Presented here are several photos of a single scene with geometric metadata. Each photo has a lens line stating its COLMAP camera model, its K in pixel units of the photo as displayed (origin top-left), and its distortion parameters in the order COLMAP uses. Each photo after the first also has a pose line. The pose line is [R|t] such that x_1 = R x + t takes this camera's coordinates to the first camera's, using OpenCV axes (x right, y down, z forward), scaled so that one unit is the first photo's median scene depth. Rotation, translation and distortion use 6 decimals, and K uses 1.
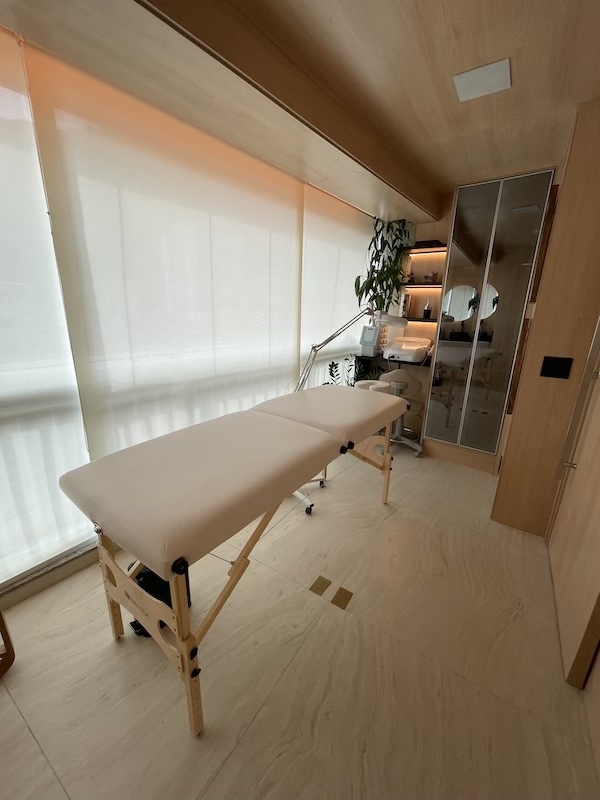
lens RADIAL K [[322.4, 0, 303.2], [0, 322.4, 398.3], [0, 0, 1]] dist [-0.000663, 0.000126]
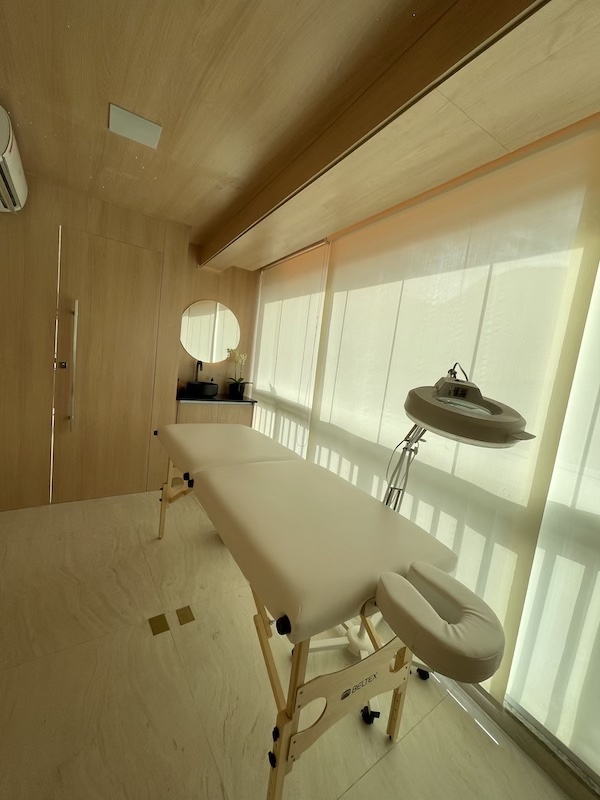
lens RADIAL K [[322.4, 0, 303.2], [0, 322.4, 398.3], [0, 0, 1]] dist [-0.000663, 0.000126]
pose [[-0.362077, 0.034859, -0.931496, 0.208732], [-0.366959, 0.913278, 0.176816, -0.087273], [0.856879, 0.405842, -0.317885, 0.341618]]
